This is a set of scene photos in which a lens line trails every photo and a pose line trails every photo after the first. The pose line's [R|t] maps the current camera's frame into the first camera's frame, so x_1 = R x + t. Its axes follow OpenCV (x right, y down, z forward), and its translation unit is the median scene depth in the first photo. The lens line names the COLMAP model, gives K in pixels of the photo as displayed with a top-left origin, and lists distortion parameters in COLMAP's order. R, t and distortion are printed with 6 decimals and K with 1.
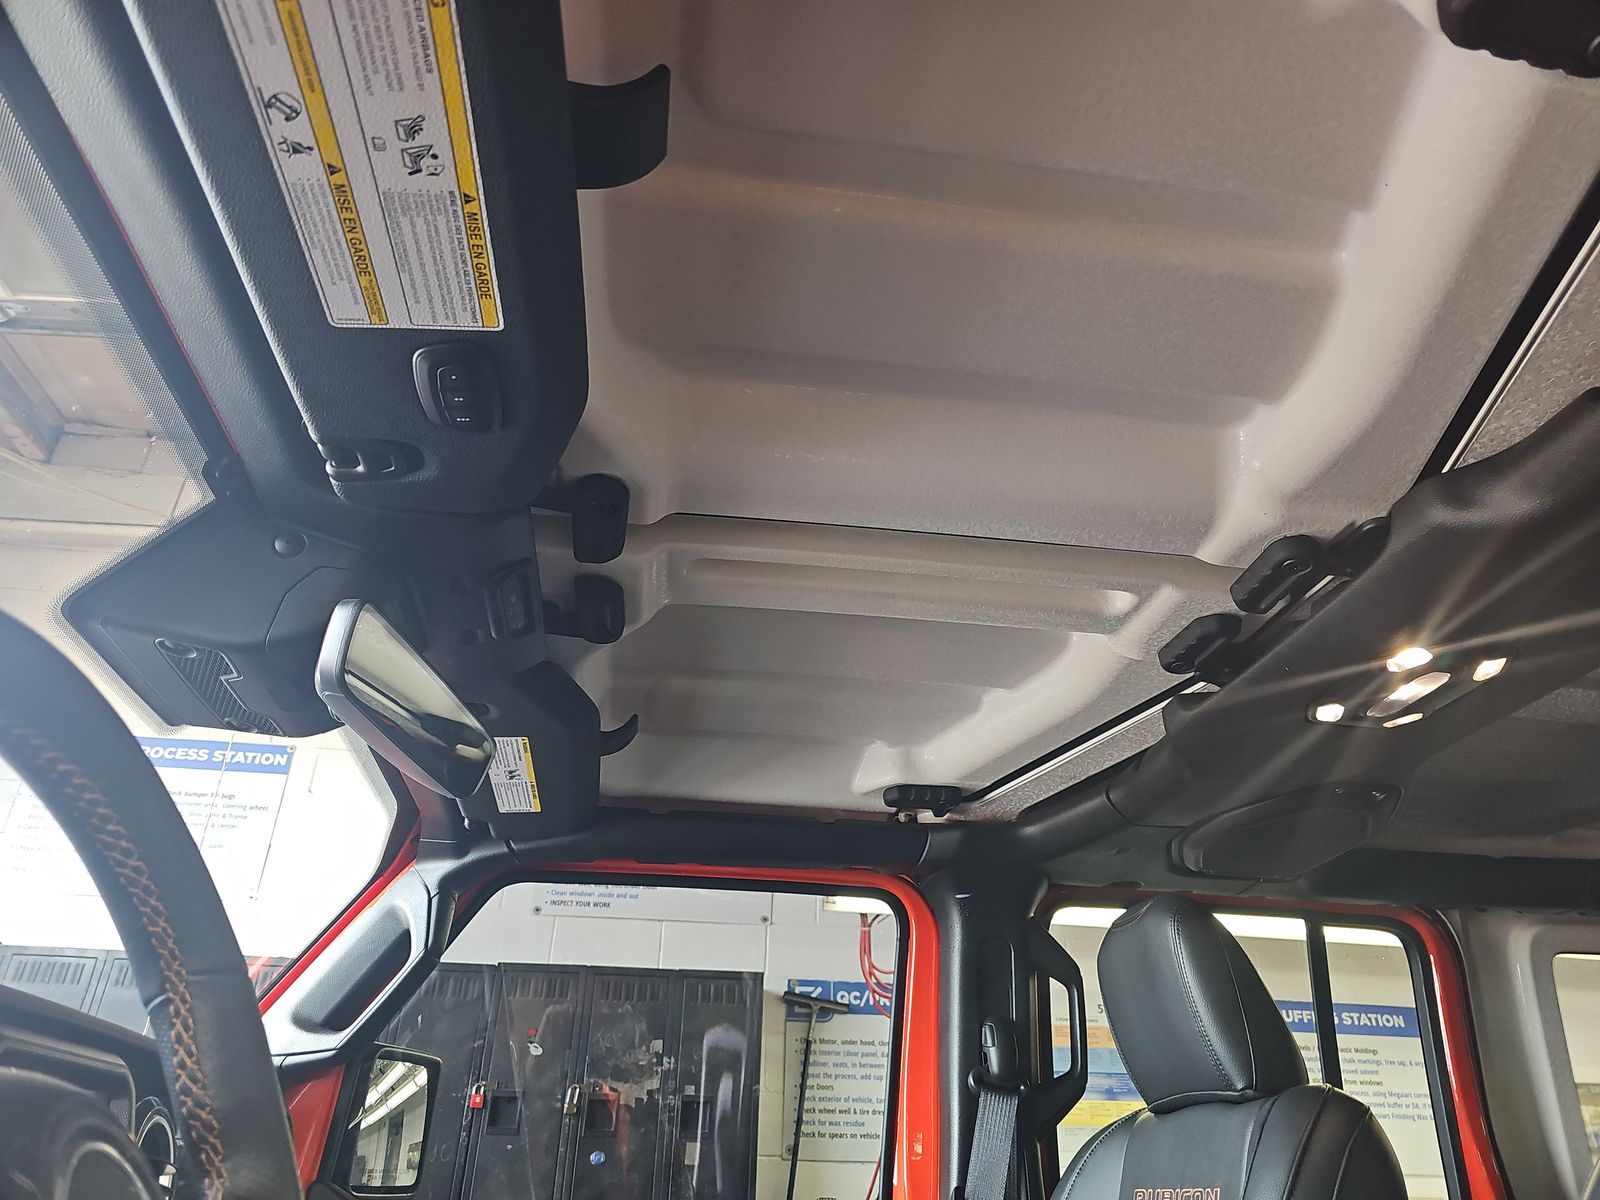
lens RADIAL K [[1044.1, 0, 805.3], [0, 1044.1, 614.9], [0, 0, 1]] dist [0.070212, -0.082161]
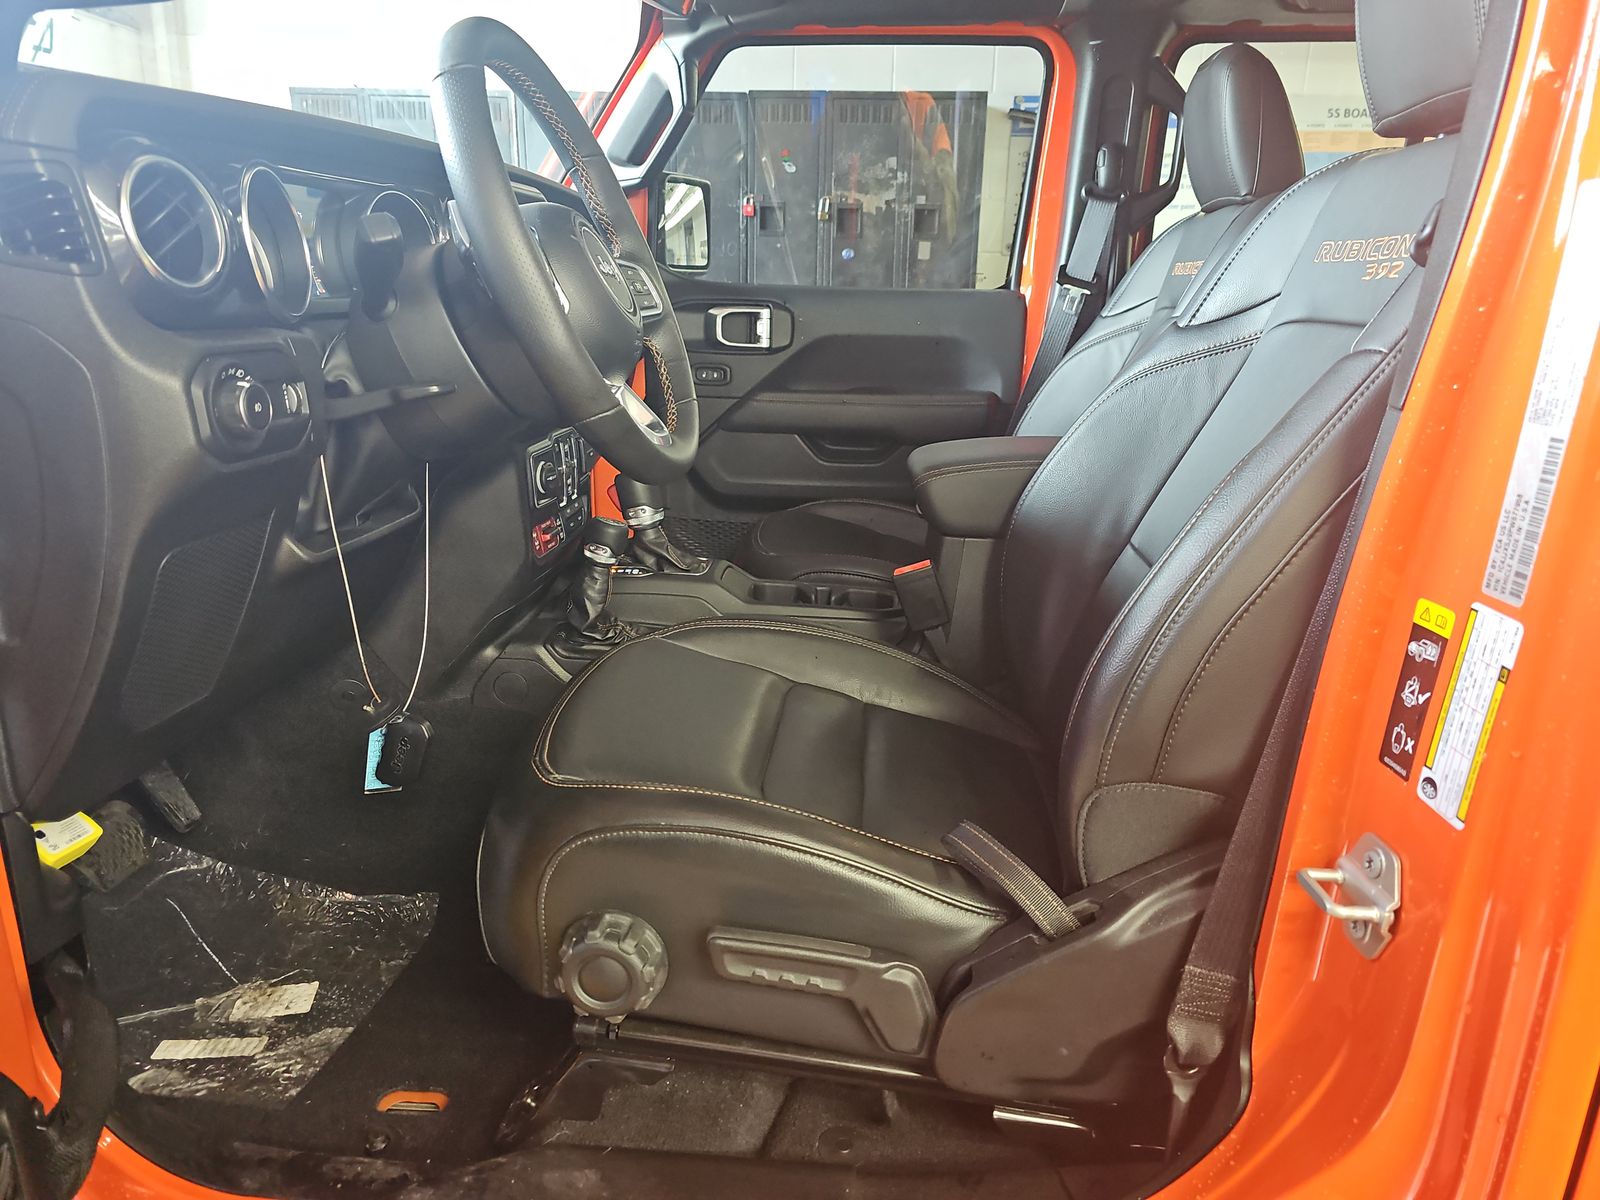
lens RADIAL K [[1044.1, 0, 805.3], [0, 1044.1, 614.9], [0, 0, 1]] dist [0.070212, -0.082161]
pose [[0.972534, 0.074175, -0.220624, 0.110500], [0.106548, 0.700853, 0.705304, -0.127170], [0.206941, -0.709439, 0.673700, -0.273900]]
